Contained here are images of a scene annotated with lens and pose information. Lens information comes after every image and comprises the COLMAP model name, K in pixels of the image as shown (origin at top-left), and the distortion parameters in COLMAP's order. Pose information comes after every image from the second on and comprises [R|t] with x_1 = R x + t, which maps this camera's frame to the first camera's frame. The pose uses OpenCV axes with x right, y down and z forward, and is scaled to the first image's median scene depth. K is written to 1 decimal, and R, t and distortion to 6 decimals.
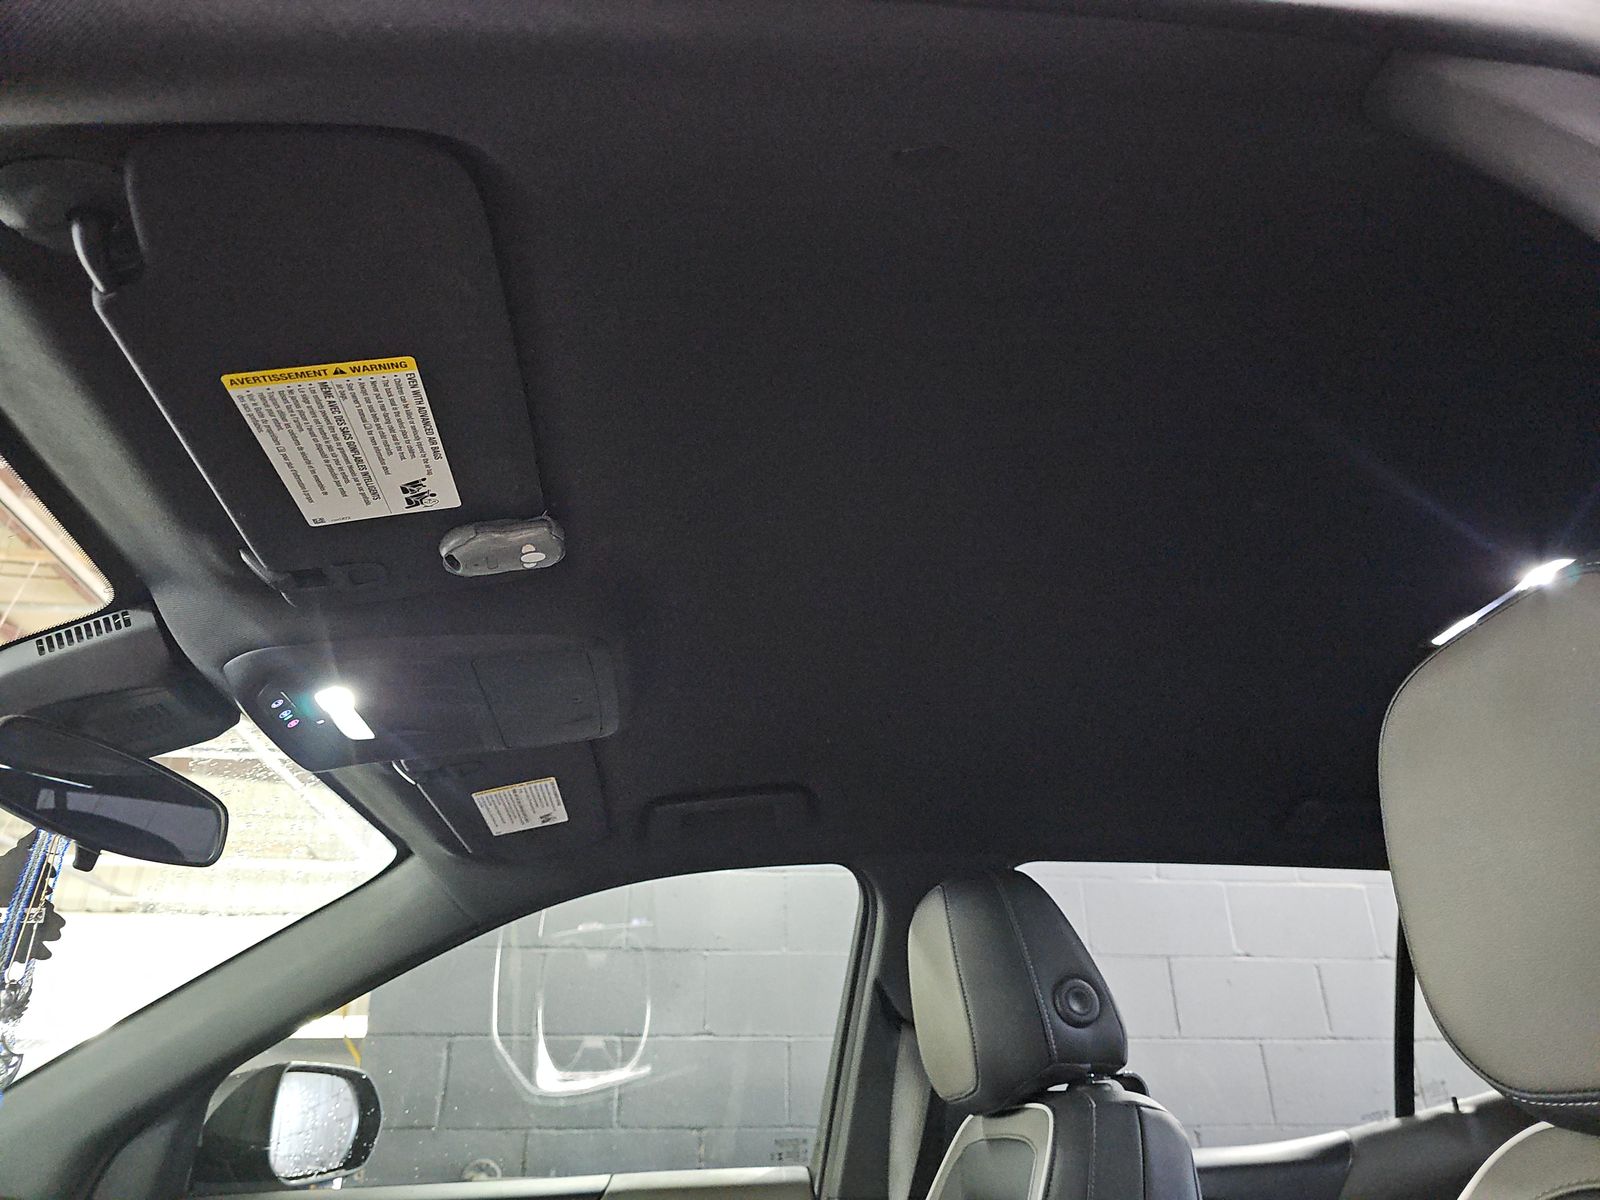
lens RADIAL K [[1094.8, 0, 800.0], [0, 1094.8, 600.0], [0, 0, 1]] dist [0.047587, 0.000140]
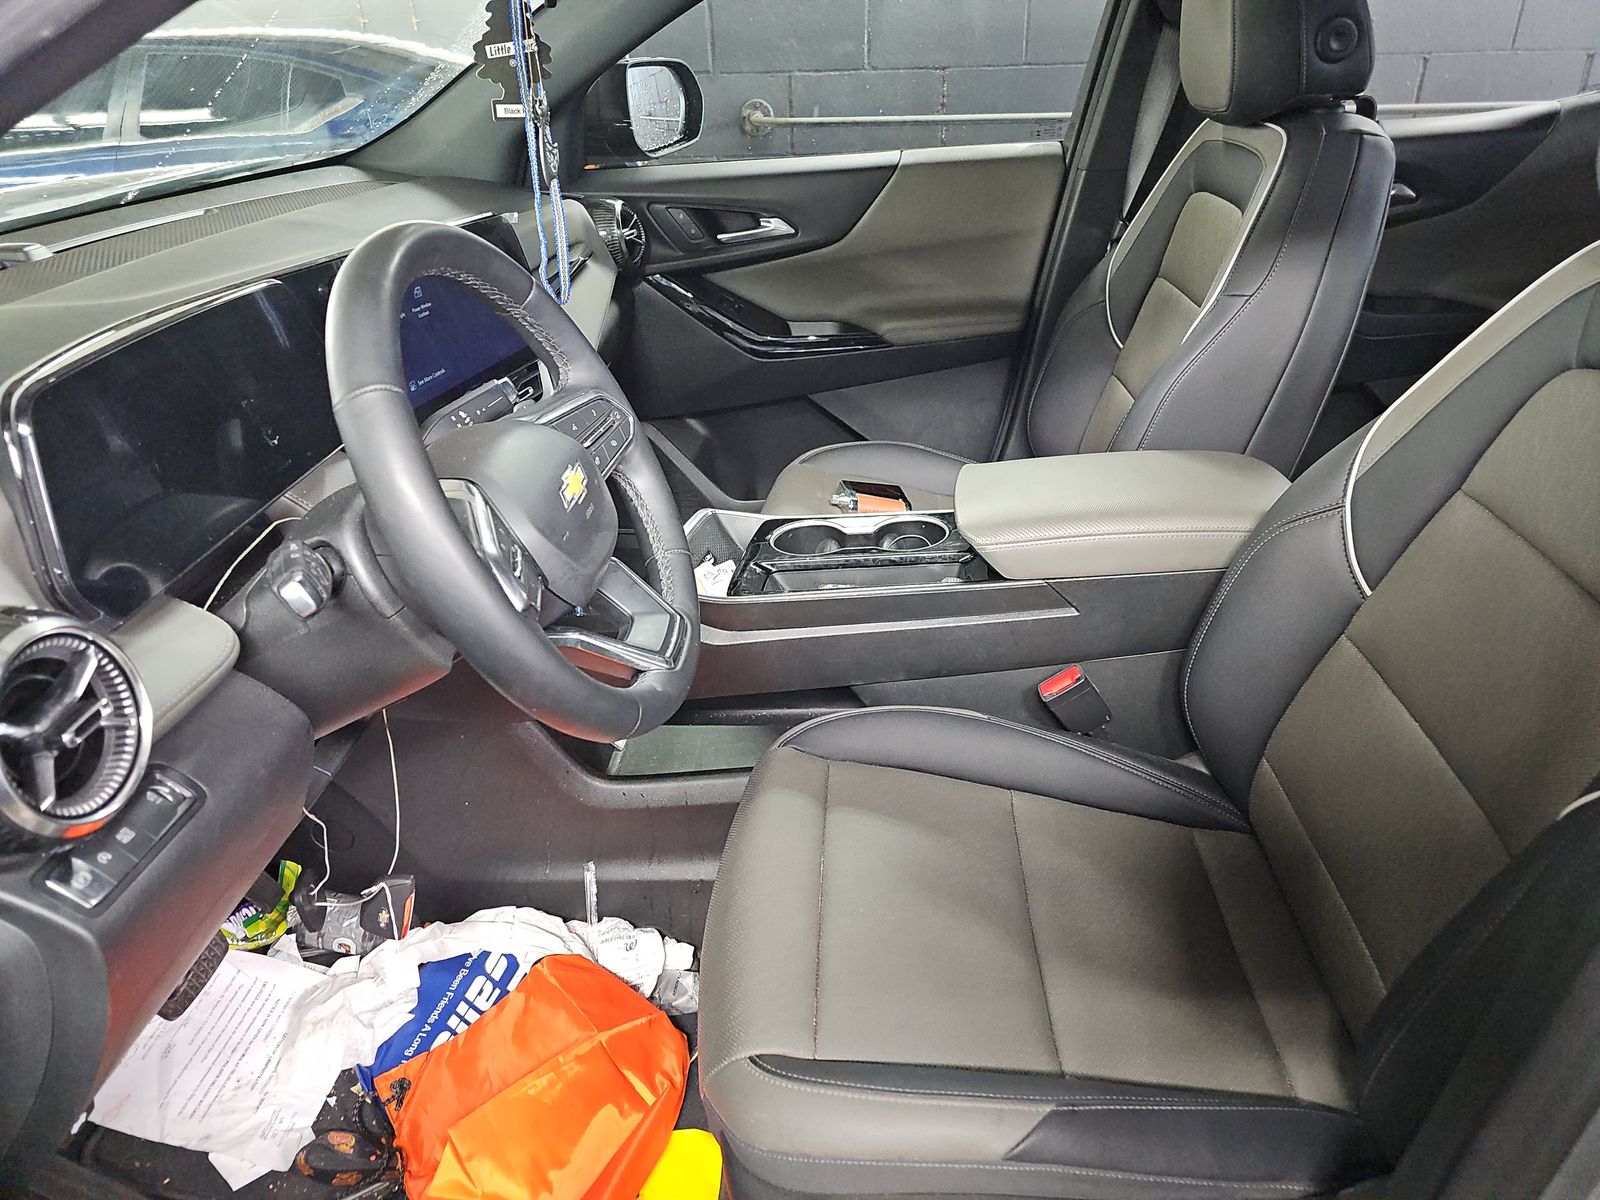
lens RADIAL K [[1094.8, 0, 800.0], [0, 1094.8, 600.0], [0, 0, 1]] dist [0.047587, 0.000140]
pose [[0.987323, 0.043715, -0.152587, -0.079543], [0.098513, 0.584994, 0.805032, -0.235127], [0.124455, -0.809858, 0.573272, -0.167792]]
